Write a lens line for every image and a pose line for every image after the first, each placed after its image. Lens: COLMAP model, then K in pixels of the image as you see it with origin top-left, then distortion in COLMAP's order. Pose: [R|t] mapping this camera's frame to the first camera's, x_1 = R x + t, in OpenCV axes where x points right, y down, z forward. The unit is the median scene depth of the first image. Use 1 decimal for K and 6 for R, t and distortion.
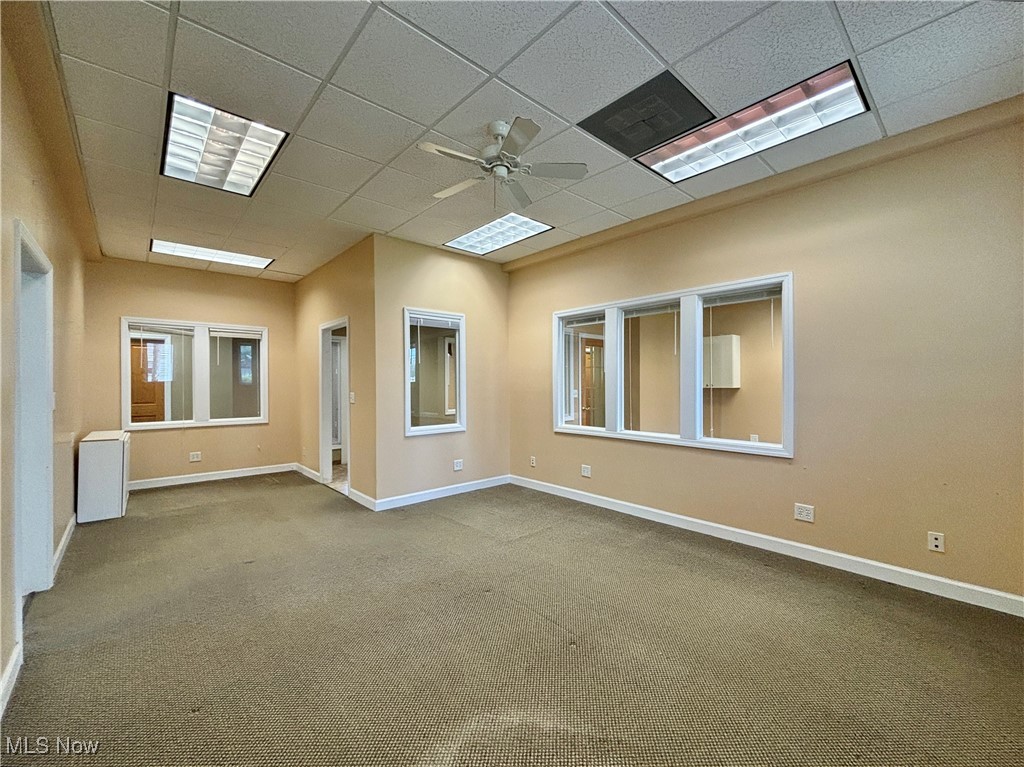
lens RADIAL K [[423.8, 0, 512.0], [0, 423.8, 383.5], [0, 0, 1]] dist [0.001059, -0.000926]
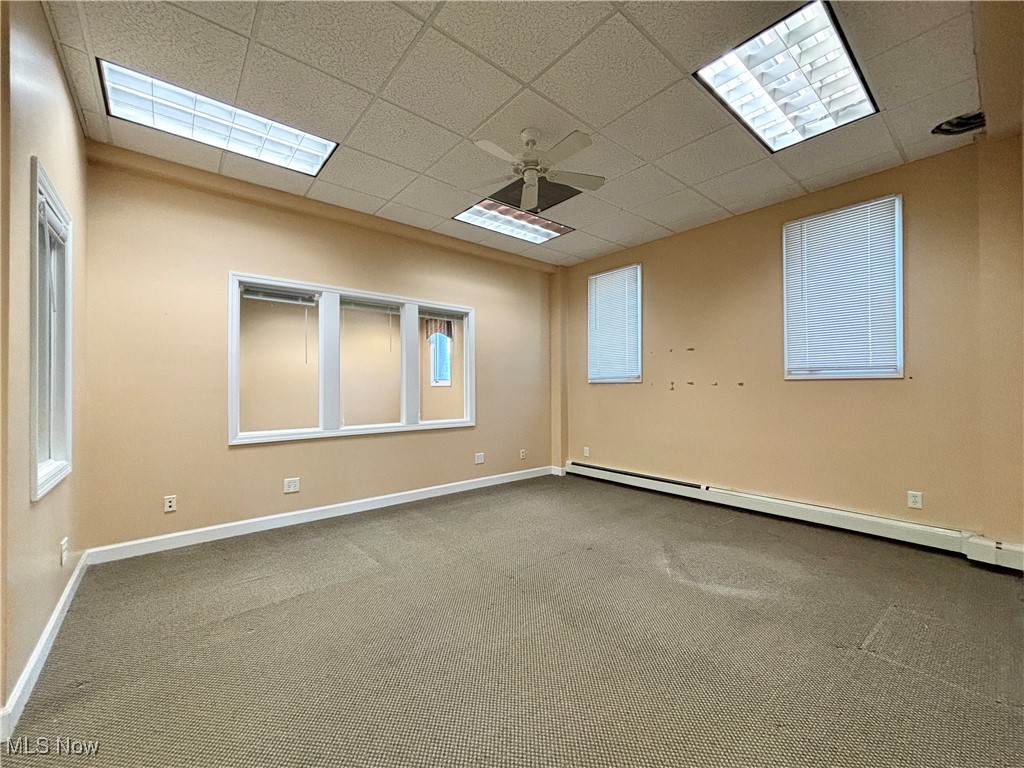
lens RADIAL K [[413.4, 0, 512.0], [0, 413.4, 384.0], [0, 0, 1]] dist [-0.001952, 0.000421]
pose [[0.032864, 0.004183, 0.999451, -0.744696], [0.001439, 0.999990, -0.004232, 0.023521], [-0.999459, 0.001577, 0.032858, 0.695269]]
